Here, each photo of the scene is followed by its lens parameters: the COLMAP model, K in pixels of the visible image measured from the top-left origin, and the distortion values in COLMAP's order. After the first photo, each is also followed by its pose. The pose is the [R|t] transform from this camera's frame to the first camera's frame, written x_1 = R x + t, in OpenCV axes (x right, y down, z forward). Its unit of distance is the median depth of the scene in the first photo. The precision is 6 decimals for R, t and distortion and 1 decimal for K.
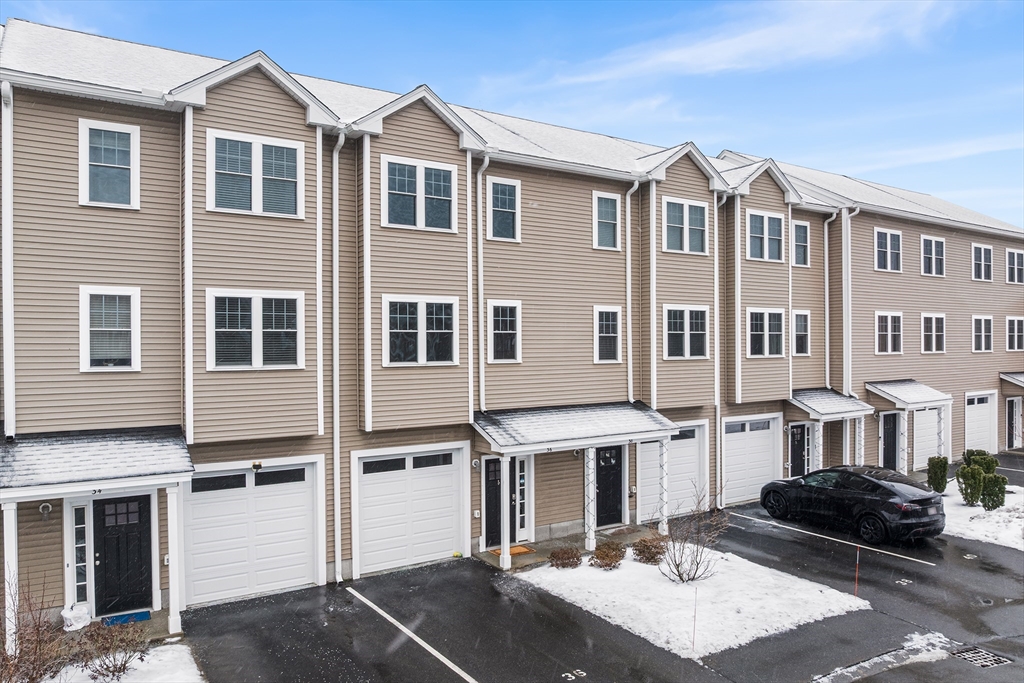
lens RADIAL K [[978.3, 0, 511.7], [0, 978.3, 314.5], [0, 0, 1]] dist [-0.064935, -0.012762]
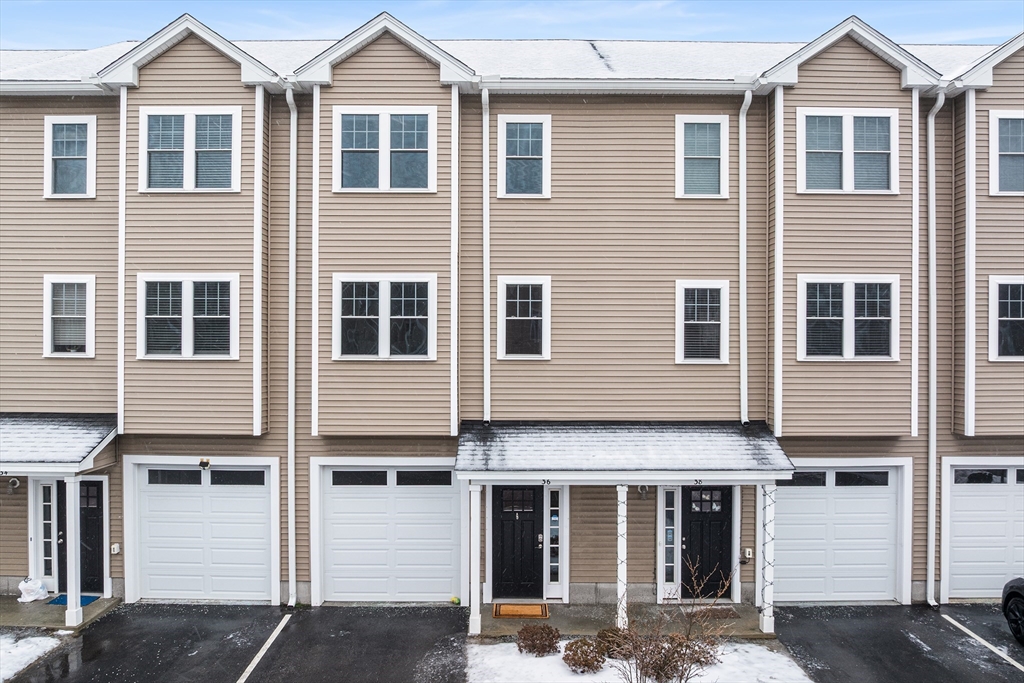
lens RADIAL K [[978.3, 0, 511.7], [0, 978.3, 314.5], [0, 0, 1]] dist [-0.064935, -0.012762]
pose [[0.746437, -0.005400, -0.665434, 0.458318], [0.012940, 0.999896, 0.006400, 0.009524], [0.665331, -0.013388, 0.746429, 0.405687]]
